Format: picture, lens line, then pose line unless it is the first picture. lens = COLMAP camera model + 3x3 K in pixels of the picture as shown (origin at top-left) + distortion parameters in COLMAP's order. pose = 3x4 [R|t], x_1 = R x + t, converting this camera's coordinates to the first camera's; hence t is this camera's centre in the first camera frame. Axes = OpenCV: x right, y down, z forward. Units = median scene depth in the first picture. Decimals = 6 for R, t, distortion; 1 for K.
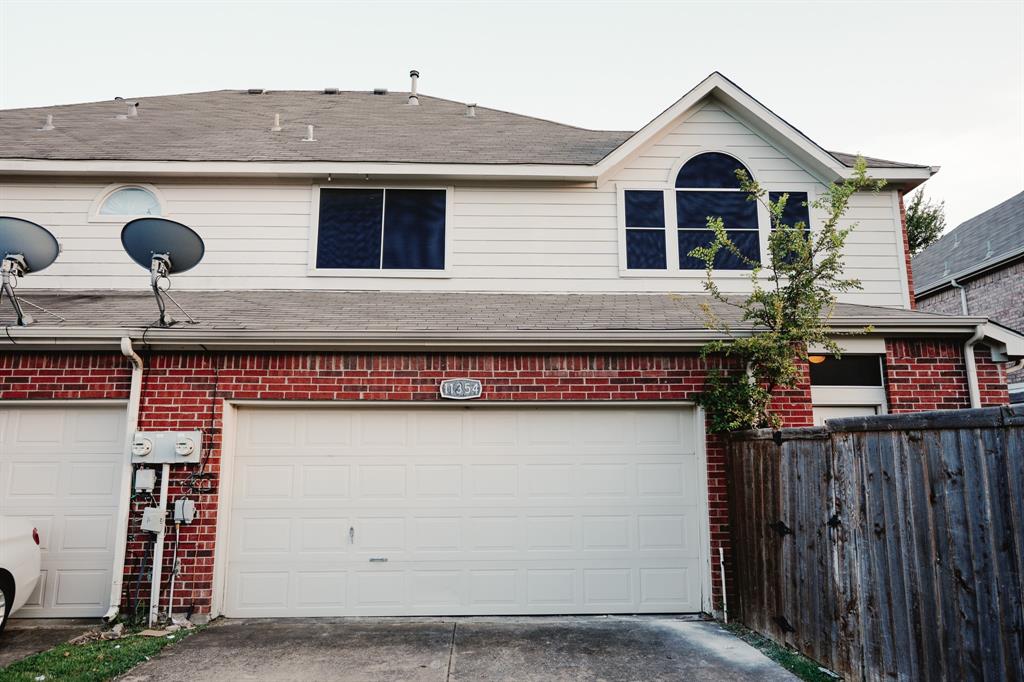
lens RADIAL K [[674.1, 0, 514.8], [0, 674.1, 343.5], [0, 0, 1]] dist [-0.006563, 0.009136]
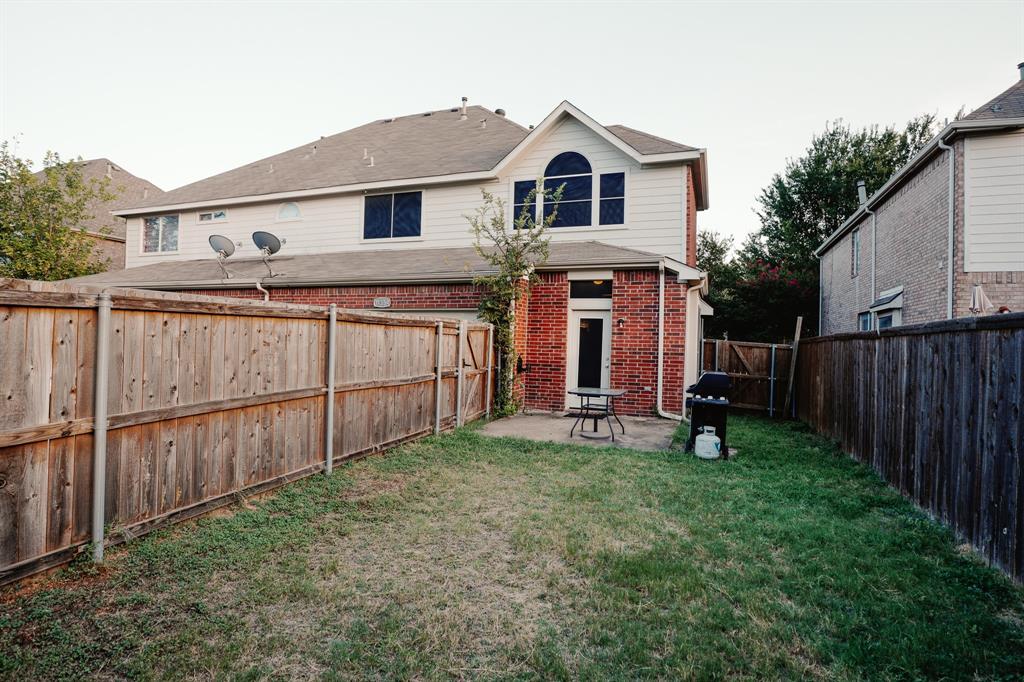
lens RADIAL K [[533.7, 0, 510.8], [0, 533.7, 336.7], [0, 0, 1]] dist [-0.030749, -0.000249]
pose [[0.924573, 0.018659, -0.380548, 0.834415], [0.039432, 0.988751, 0.144283, -0.046348], [0.378960, -0.148405, 0.913436, -0.344472]]
